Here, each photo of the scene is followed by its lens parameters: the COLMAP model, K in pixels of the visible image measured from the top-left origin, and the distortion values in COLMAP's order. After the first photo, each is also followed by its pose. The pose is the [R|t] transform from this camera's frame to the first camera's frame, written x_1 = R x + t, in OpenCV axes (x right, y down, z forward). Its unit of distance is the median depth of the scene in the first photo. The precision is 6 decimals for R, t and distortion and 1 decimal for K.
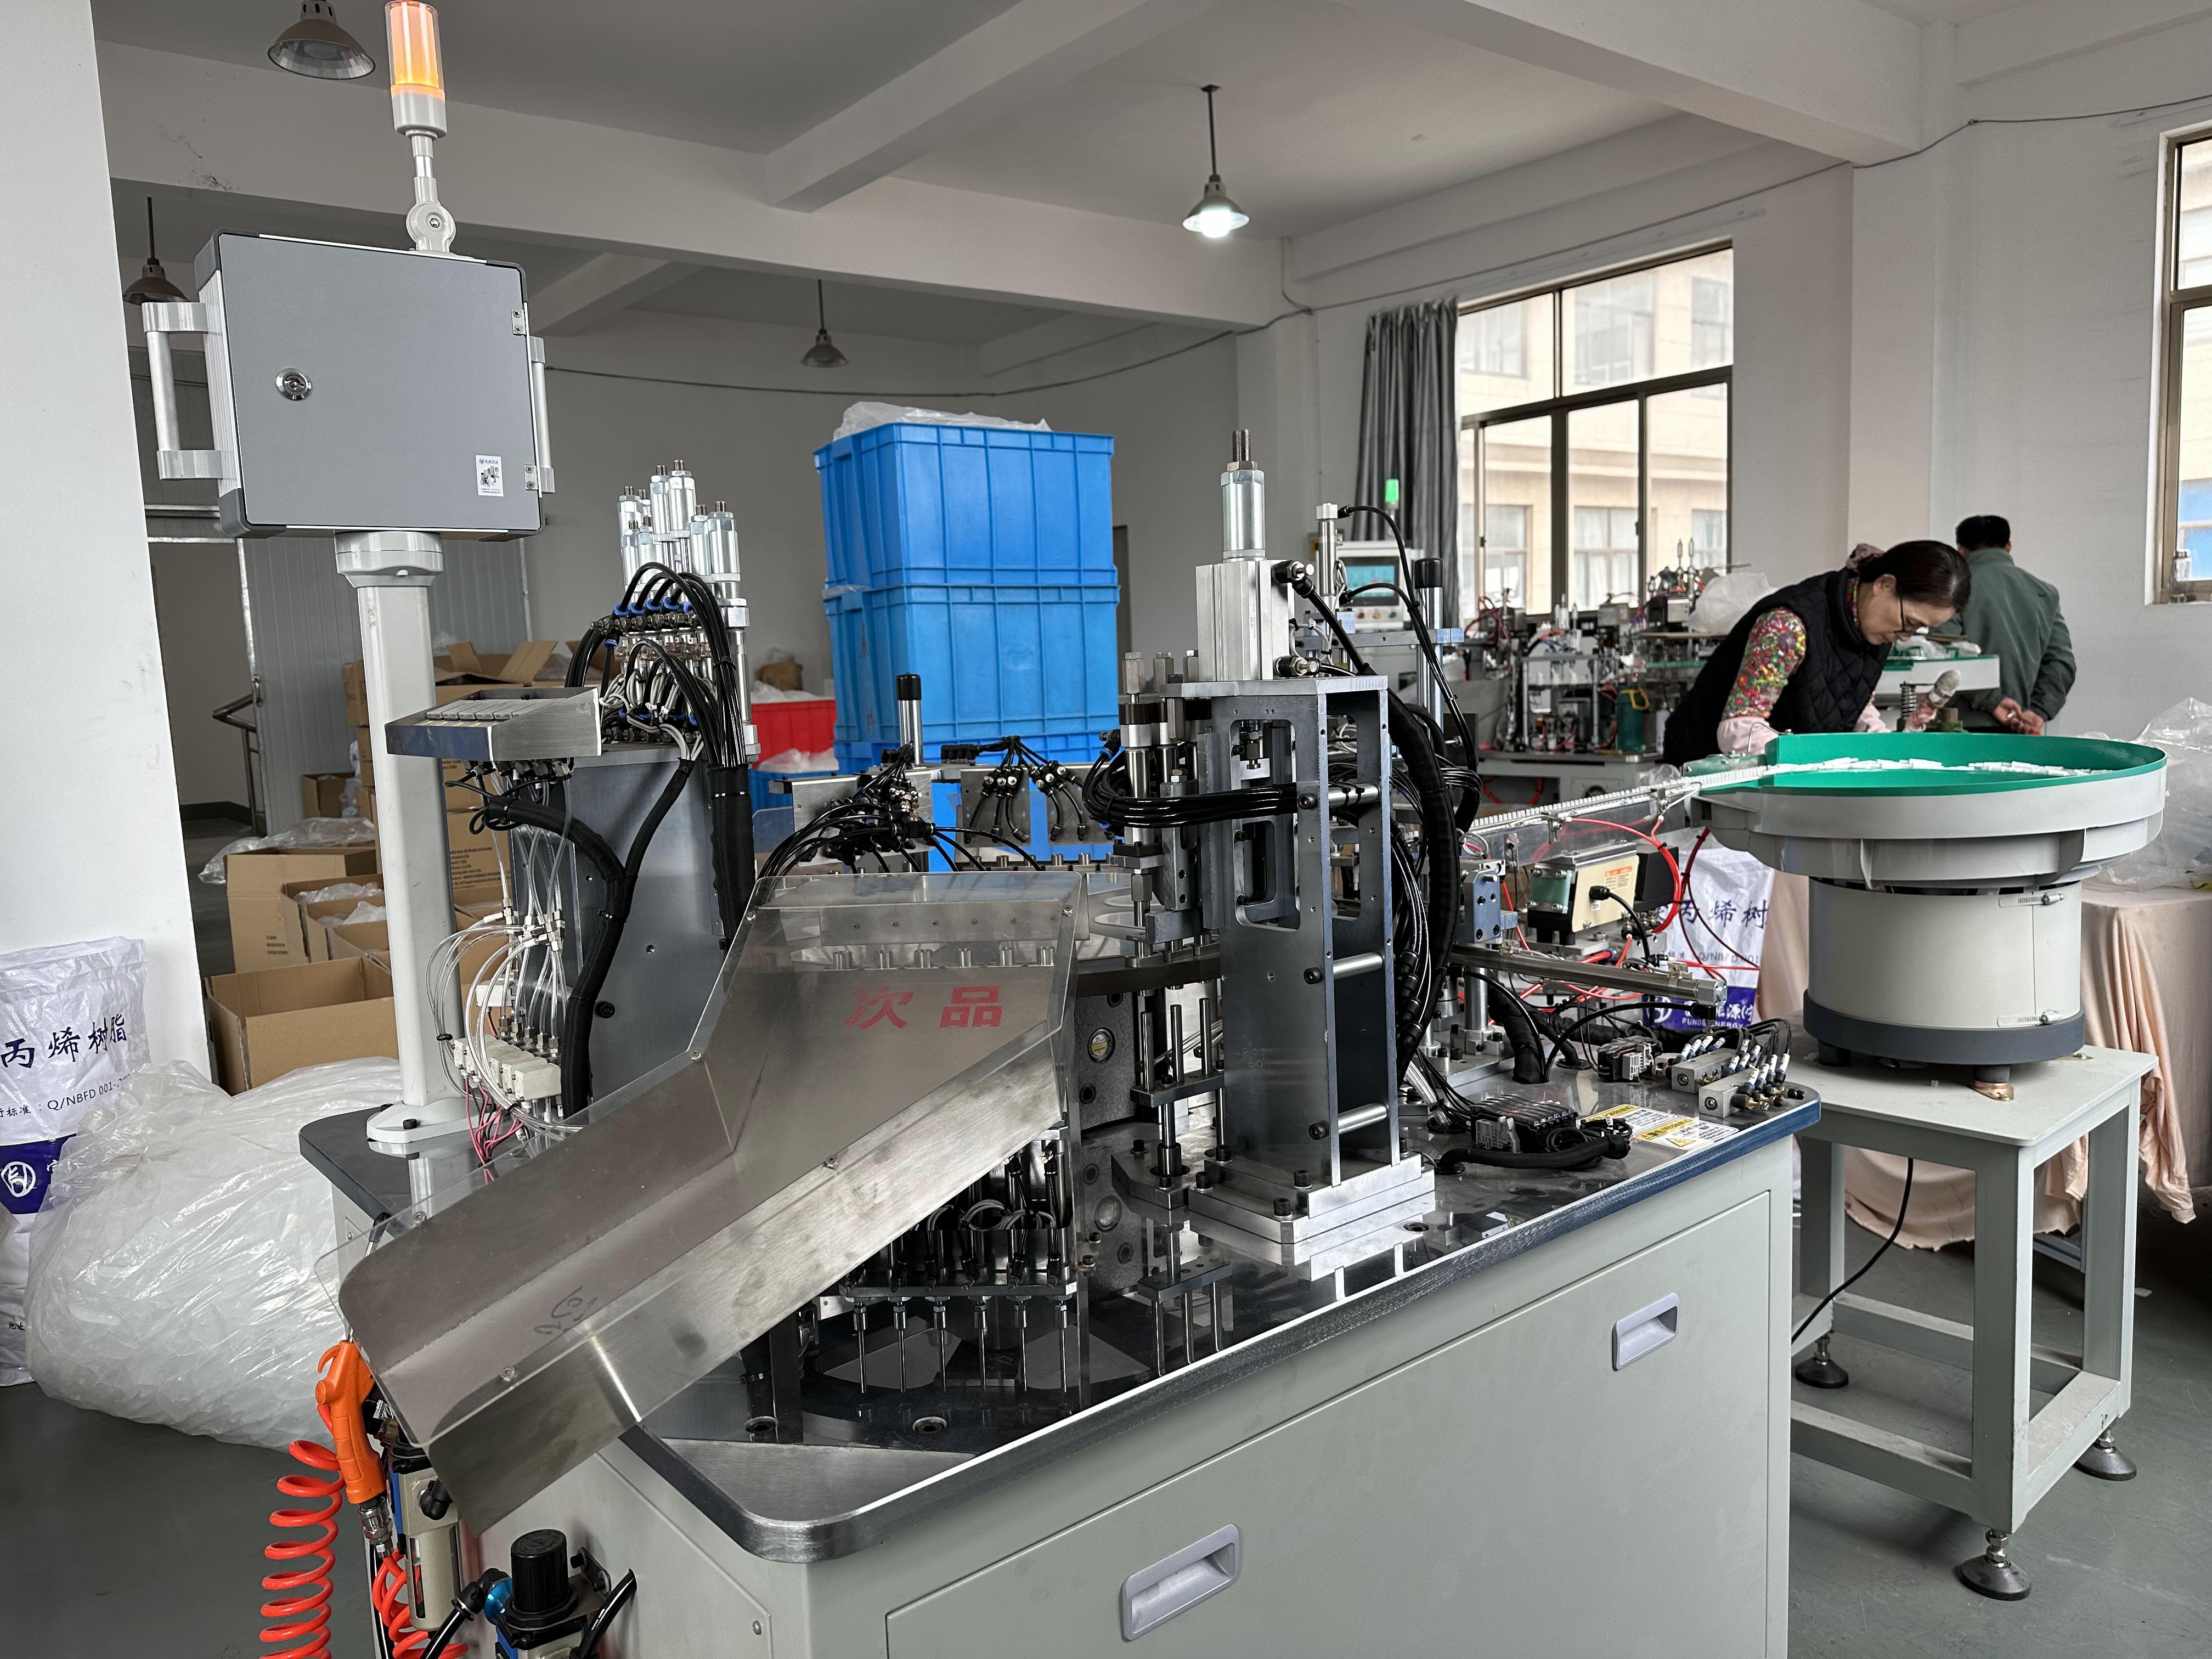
lens RADIAL K [[1560.4, 0, 1106.0], [0, 1560.4, 829.5], [0, 0, 1]] dist [0.072750, -0.103224]
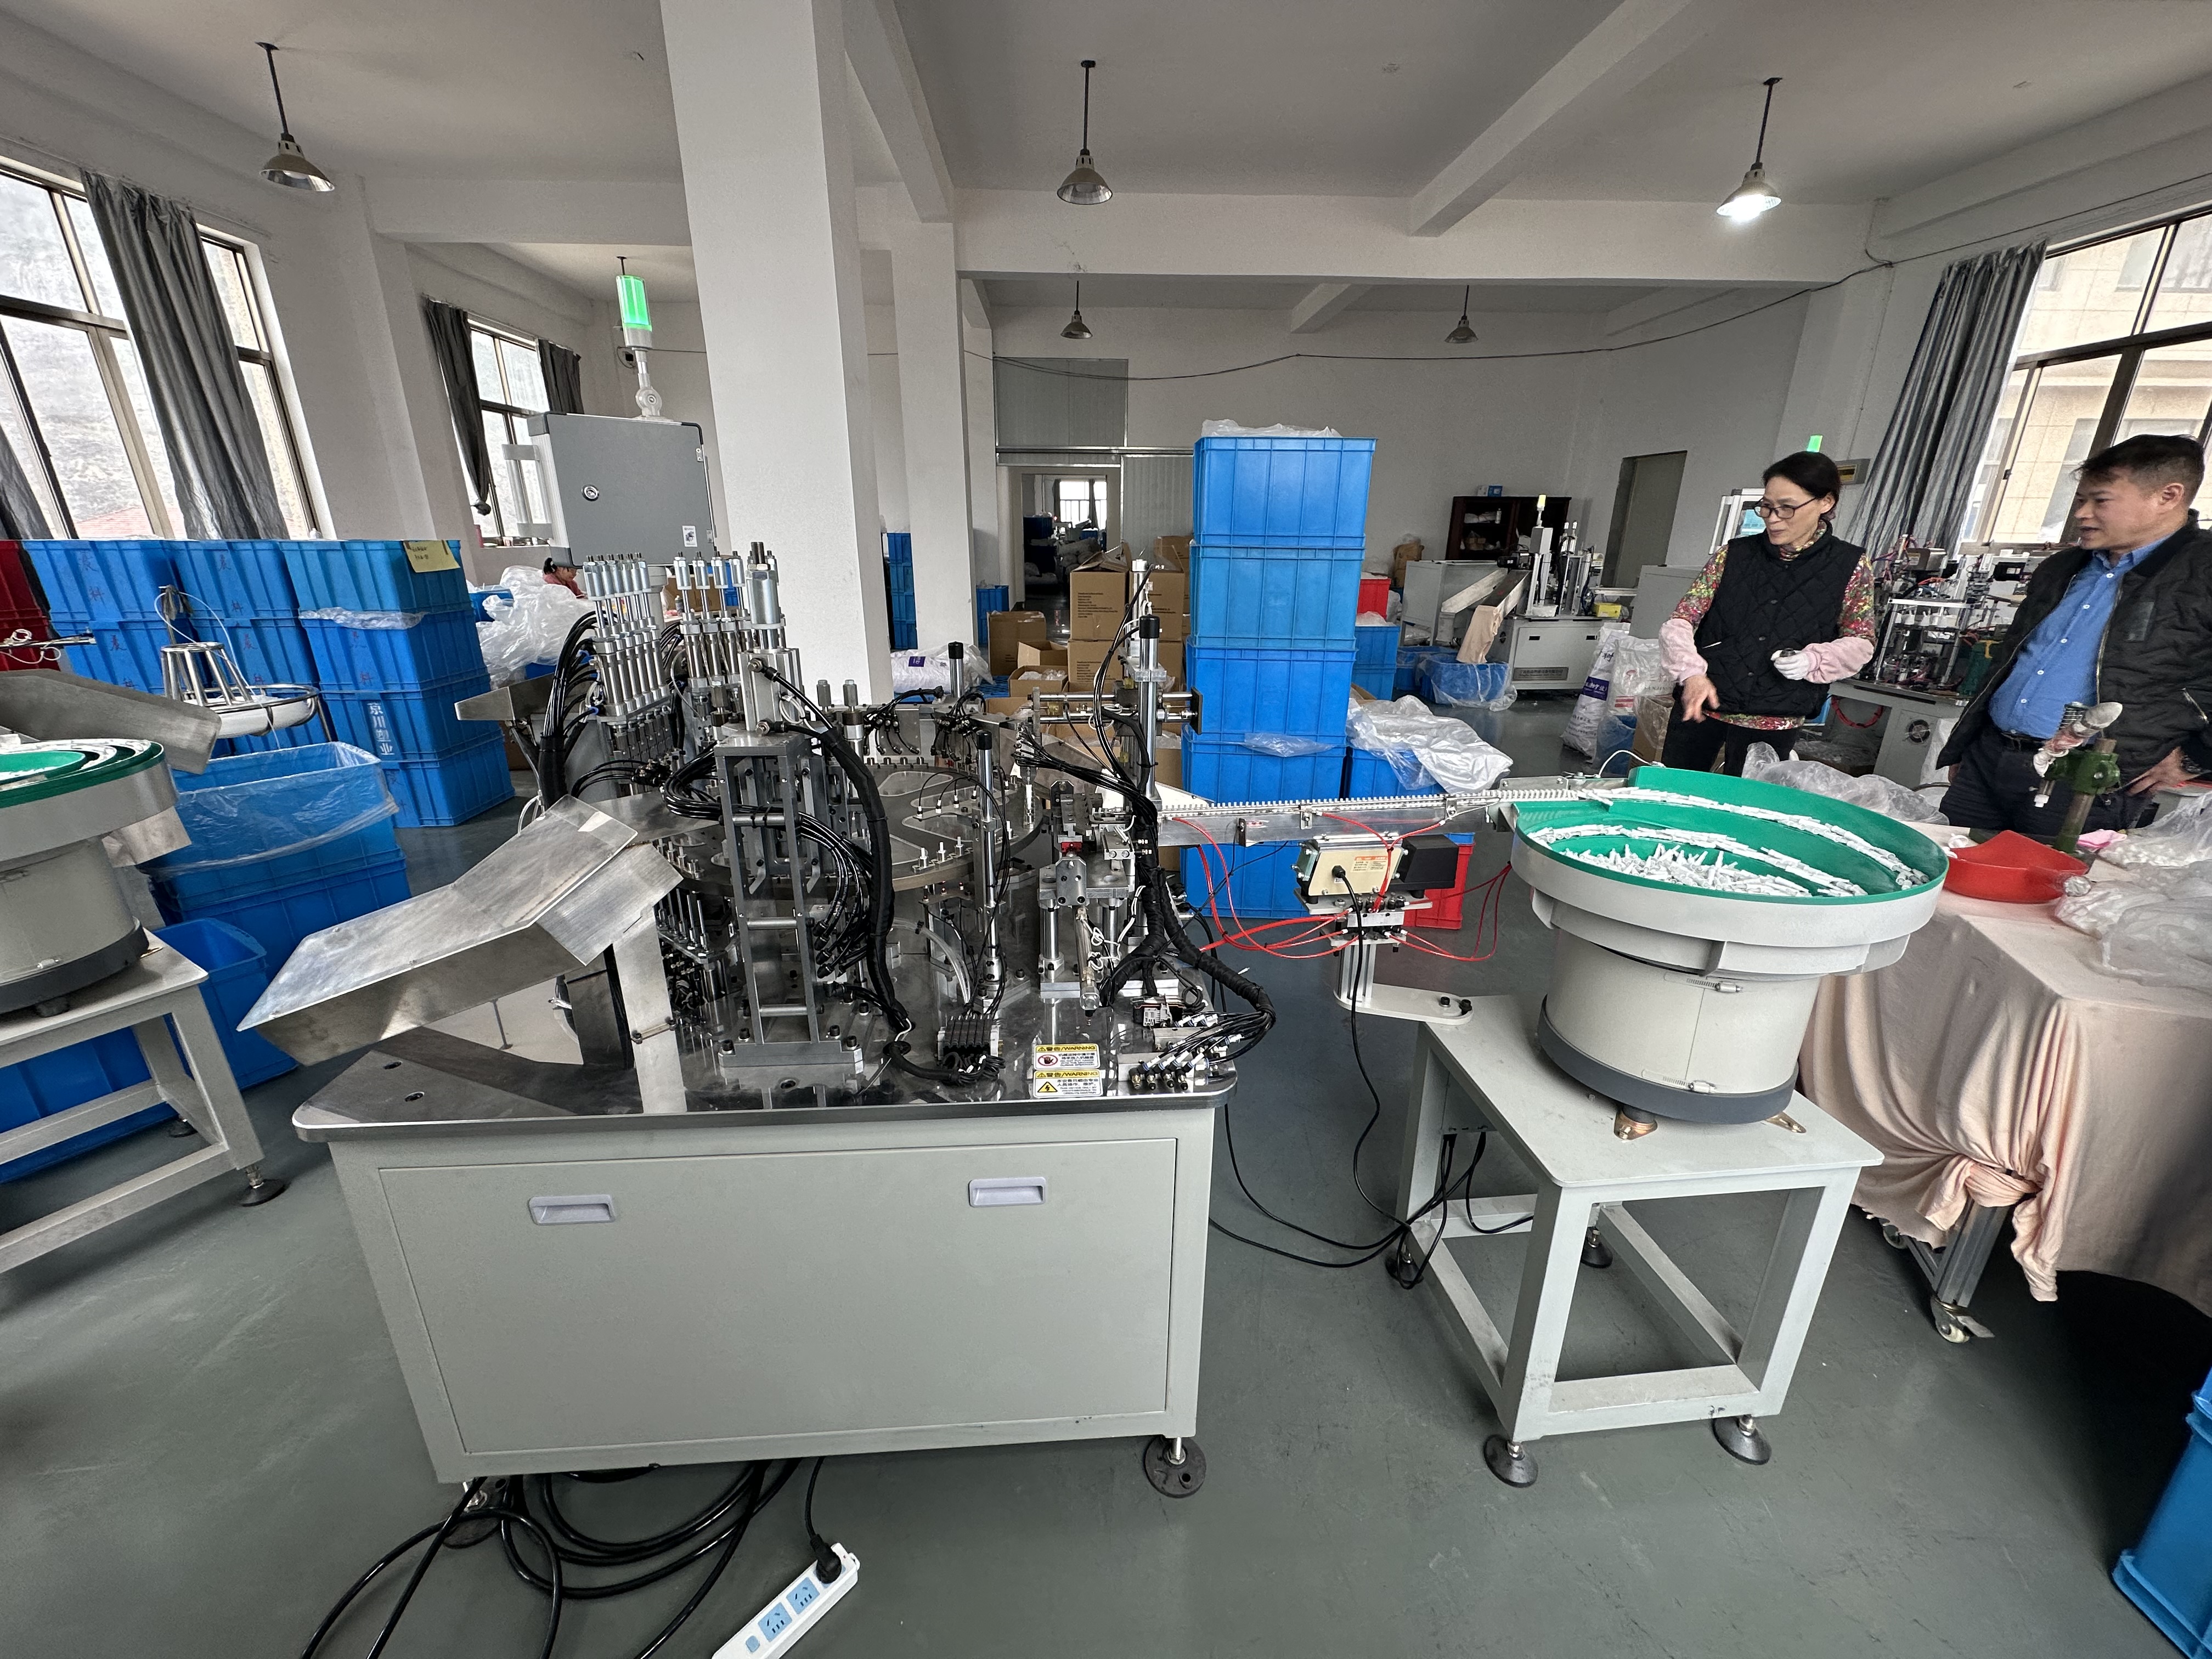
lens RADIAL K [[880.3, 0, 1106.0], [0, 880.3, 829.5], [0, 0, 1]] dist [-0.001421, 0.000294]
pose [[0.810973, 0.230556, -0.537742, 0.145111], [-0.101425, 0.960569, 0.258883, -0.043748], [0.576226, -0.155407, 0.802379, 0.081154]]
